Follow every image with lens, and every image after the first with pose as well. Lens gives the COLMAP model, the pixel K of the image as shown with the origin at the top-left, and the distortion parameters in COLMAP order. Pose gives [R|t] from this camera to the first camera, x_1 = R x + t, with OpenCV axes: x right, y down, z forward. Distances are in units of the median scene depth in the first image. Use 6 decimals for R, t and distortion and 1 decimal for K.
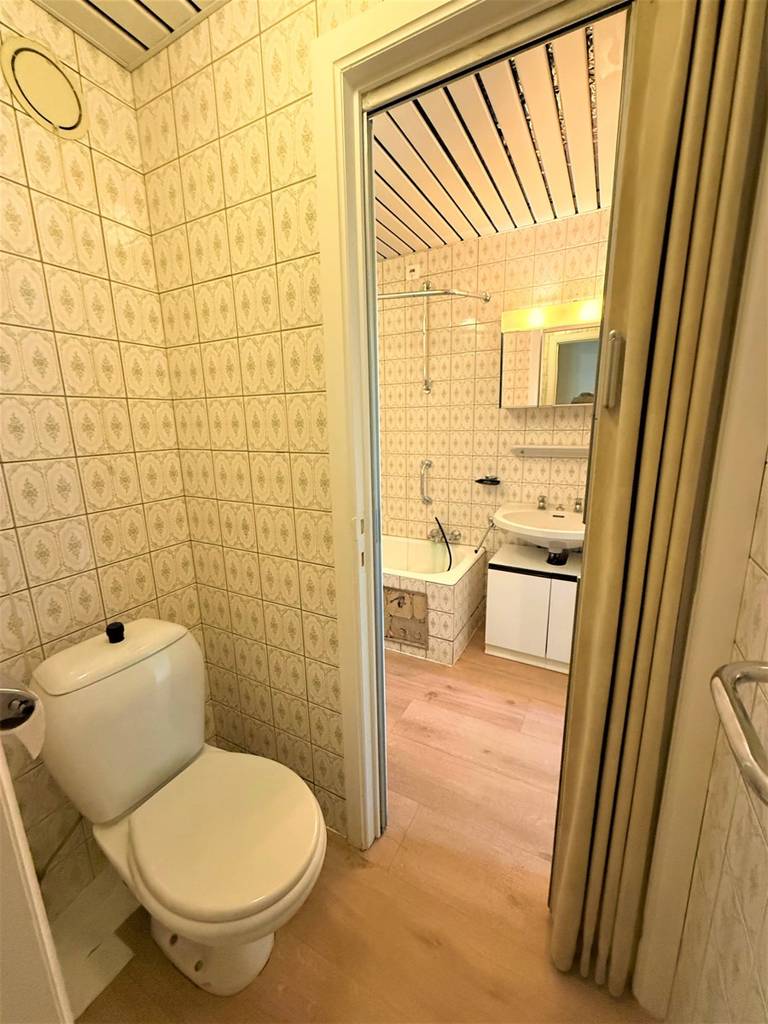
lens RADIAL K [[407.8, 0, 384.7], [0, 407.8, 509.8], [0, 0, 1]] dist [-0.000057, -0.000709]
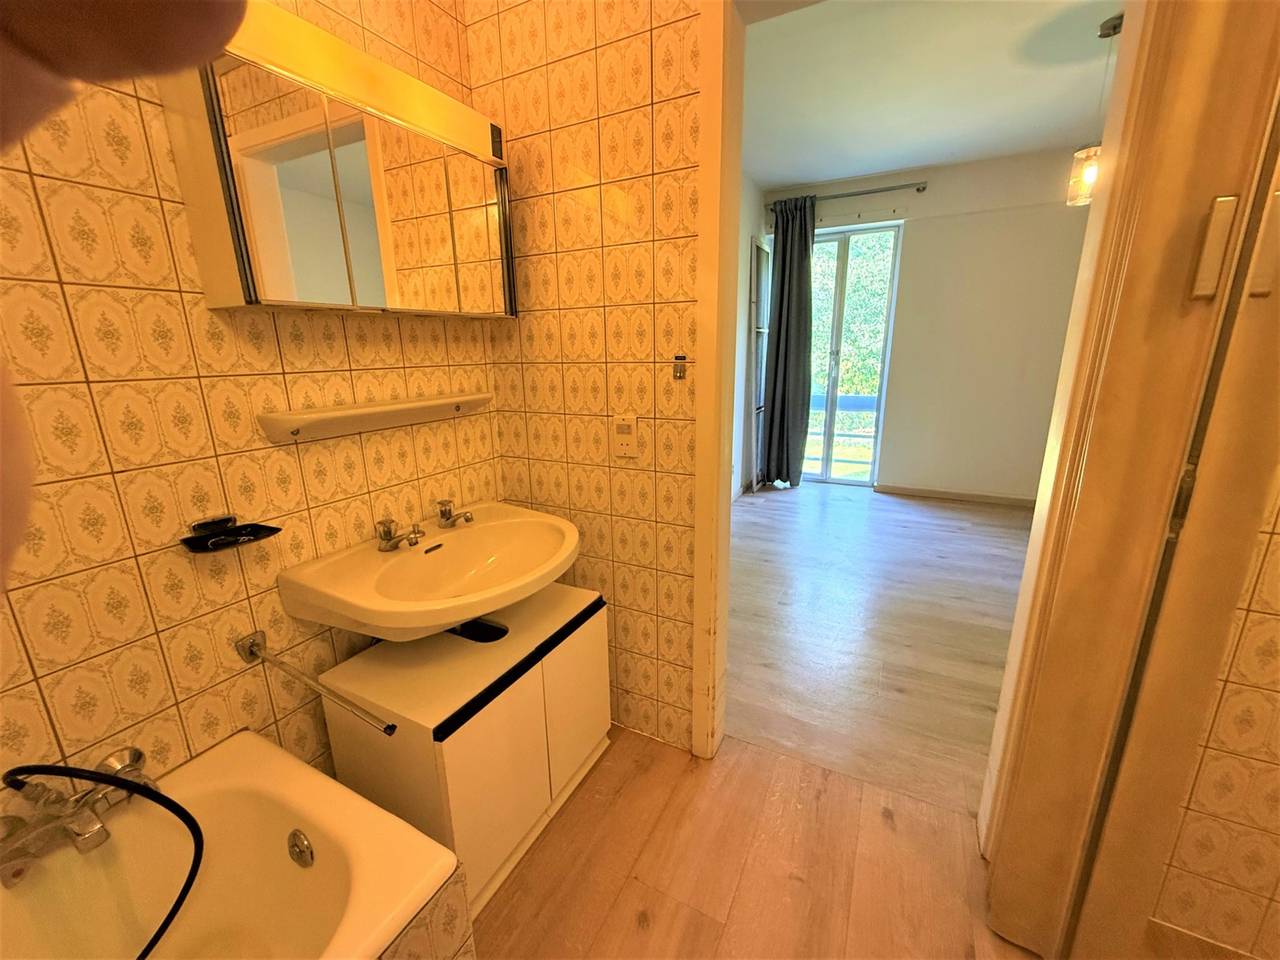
lens RADIAL K [[510.2, 0, 636.4], [0, 510.2, 480.1], [0, 0, 1]] dist [0.000398, -0.000123]
pose [[-0.015507, -0.226390, 0.973913, -0.136509], [0.231711, 0.946702, 0.223754, -0.134370], [-0.972661, 0.229136, 0.037777, 0.704491]]
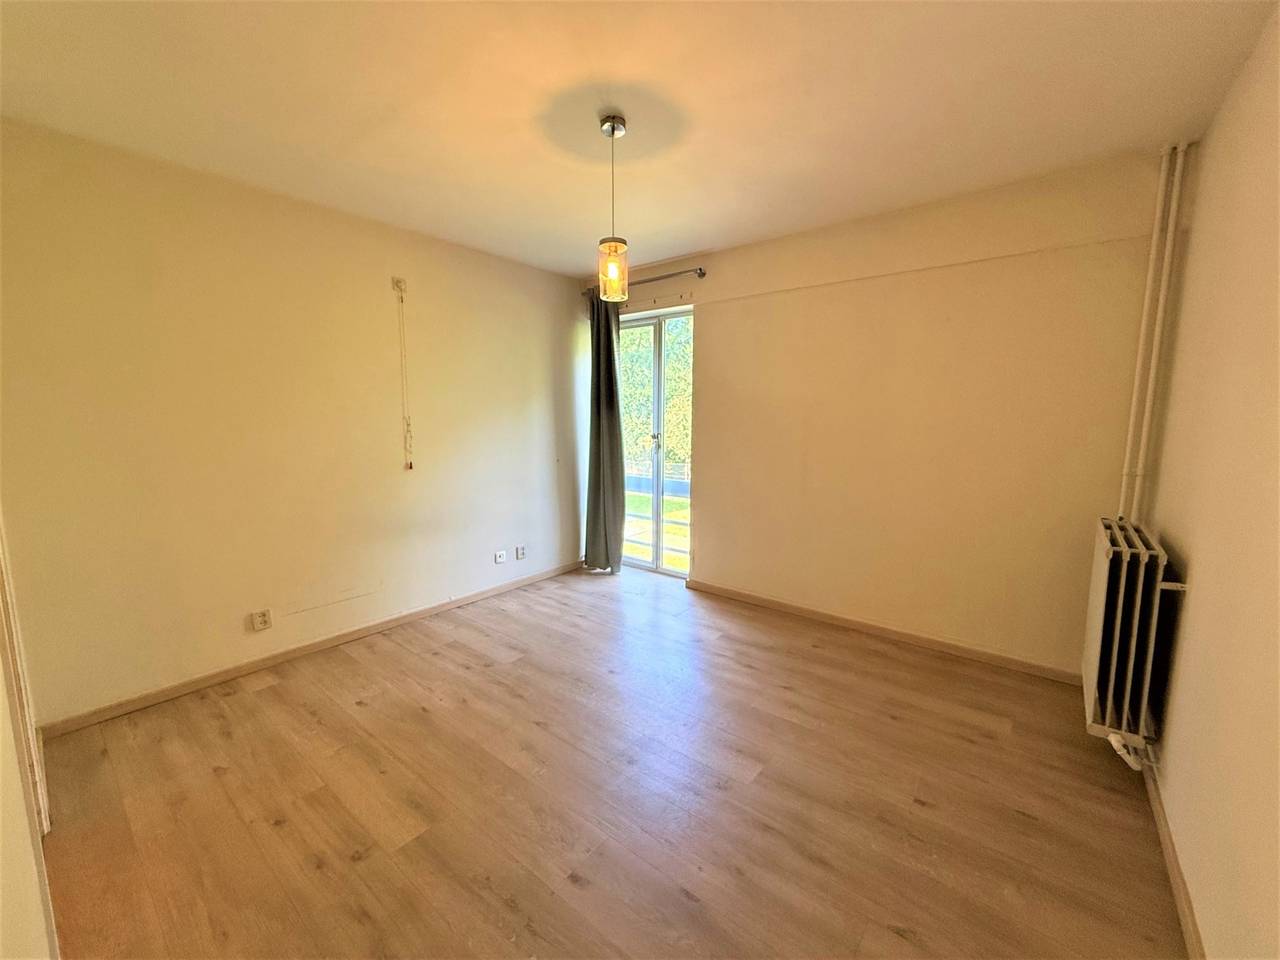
lens RADIAL K [[510.2, 0, 636.4], [0, 510.2, 480.1], [0, 0, 1]] dist [0.000398, -0.000123]
pose [[0.190425, -0.102900, 0.976294, 0.006308], [0.204568, 0.976819, 0.063055, 0.041045], [-0.960151, 0.187712, 0.207061, -0.345371]]
